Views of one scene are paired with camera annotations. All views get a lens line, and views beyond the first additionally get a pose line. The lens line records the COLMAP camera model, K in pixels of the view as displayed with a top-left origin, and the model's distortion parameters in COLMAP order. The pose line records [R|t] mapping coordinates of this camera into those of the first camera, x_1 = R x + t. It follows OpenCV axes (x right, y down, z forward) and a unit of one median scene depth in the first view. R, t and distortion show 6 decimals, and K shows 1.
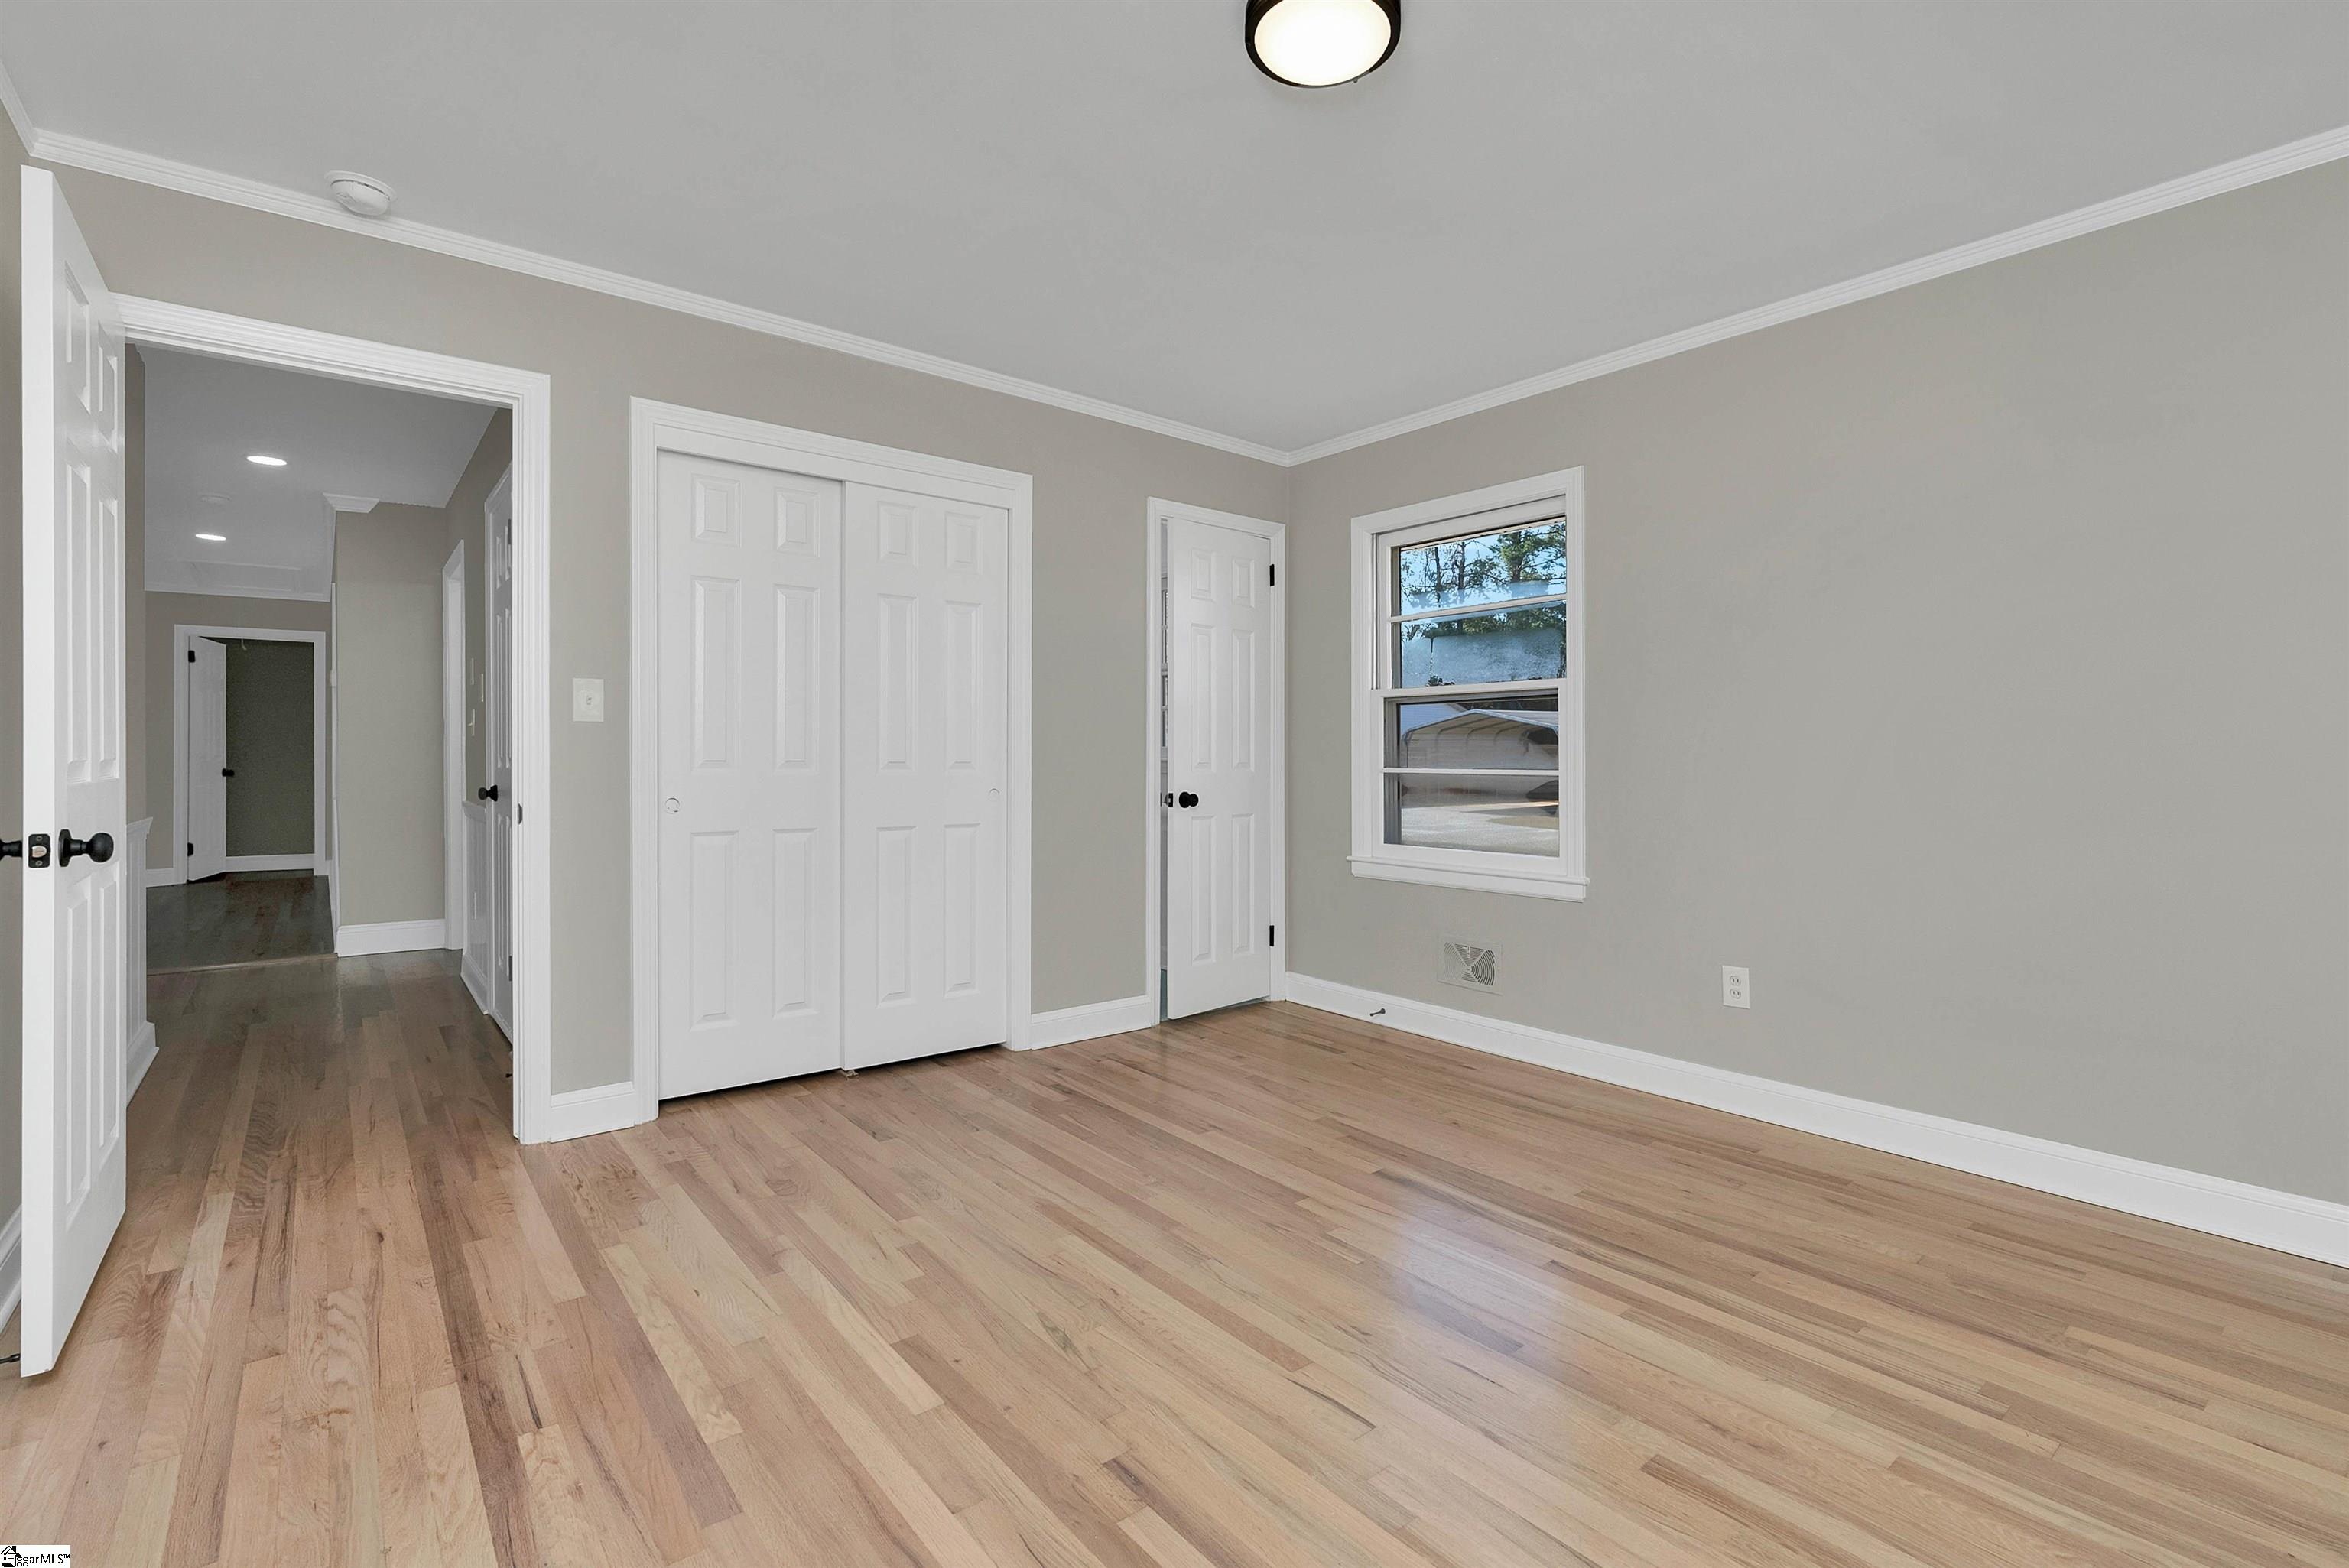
lens RADIAL K [[1061.6, 0, 1177.9], [0, 1061.6, 768.5], [0, 0, 1]] dist [-0.002501, 0.001102]
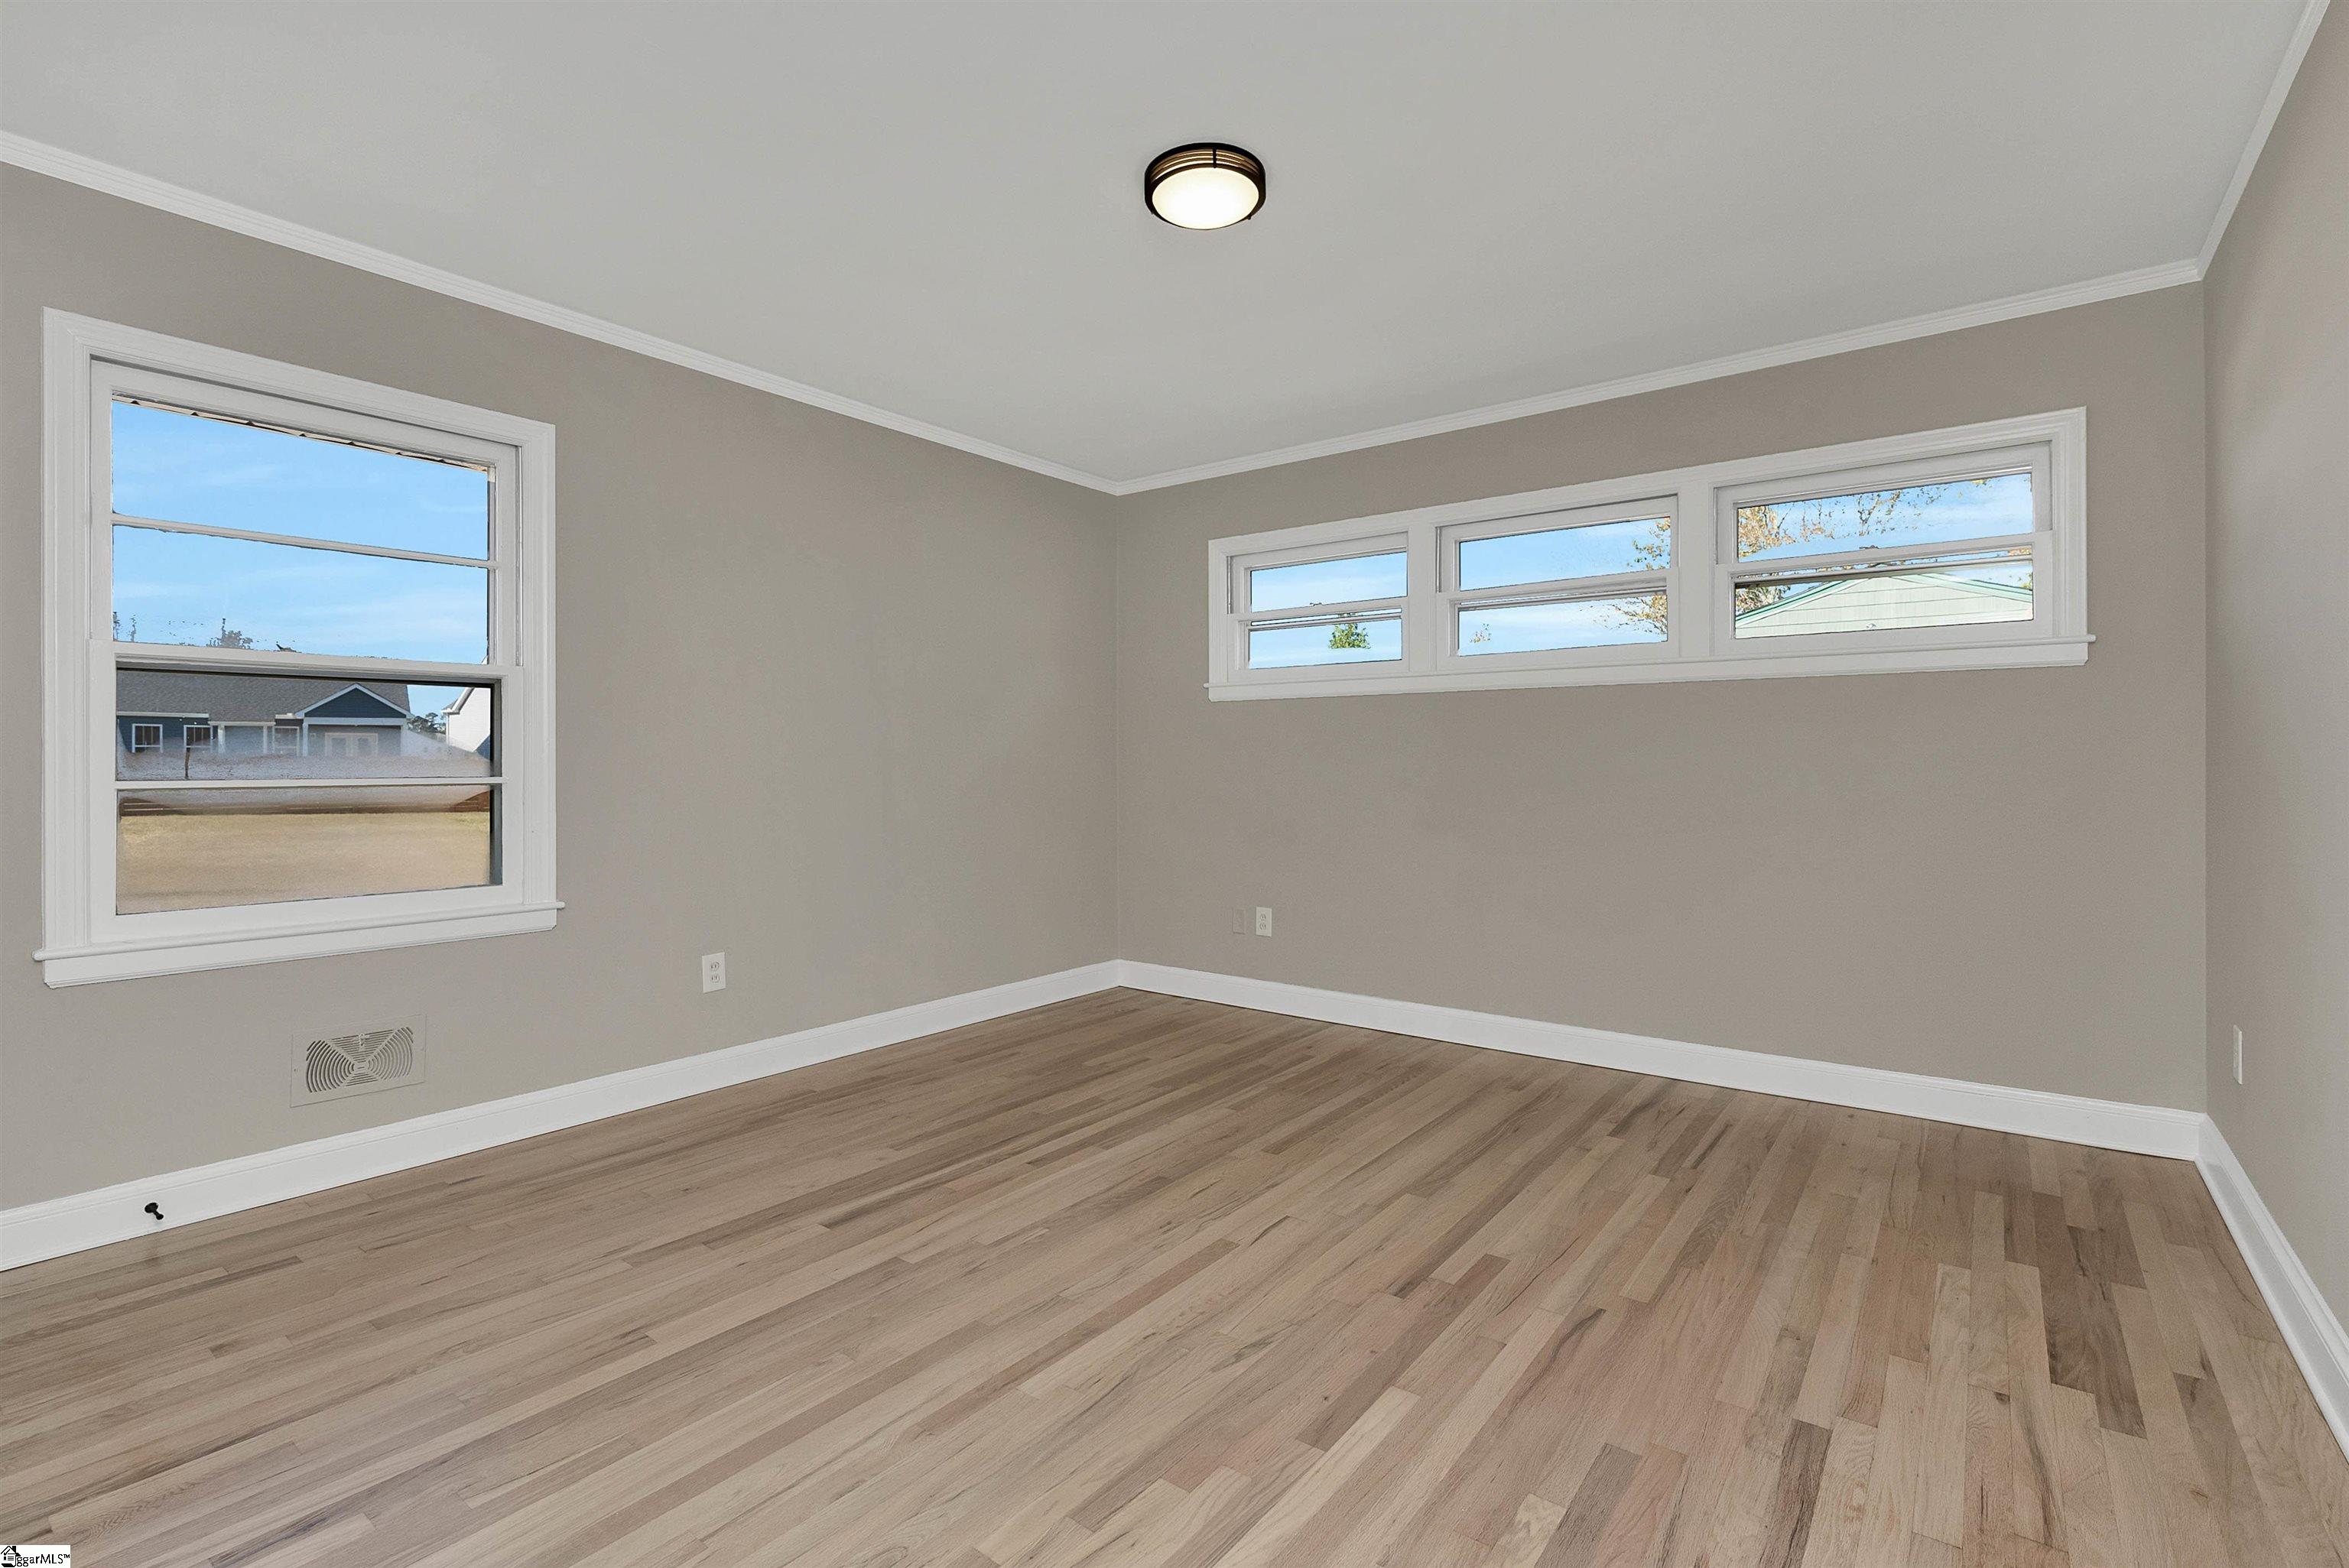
lens RADIAL K [[1061.6, 0, 1177.9], [0, 1061.6, 768.5], [0, 0, 1]] dist [-0.002501, 0.001102]
pose [[-0.233976, -0.007486, 0.972214, -0.939878], [0.005740, 0.999942, 0.009081, -0.017207], [-0.972226, 0.007706, -0.233919, 1.148056]]
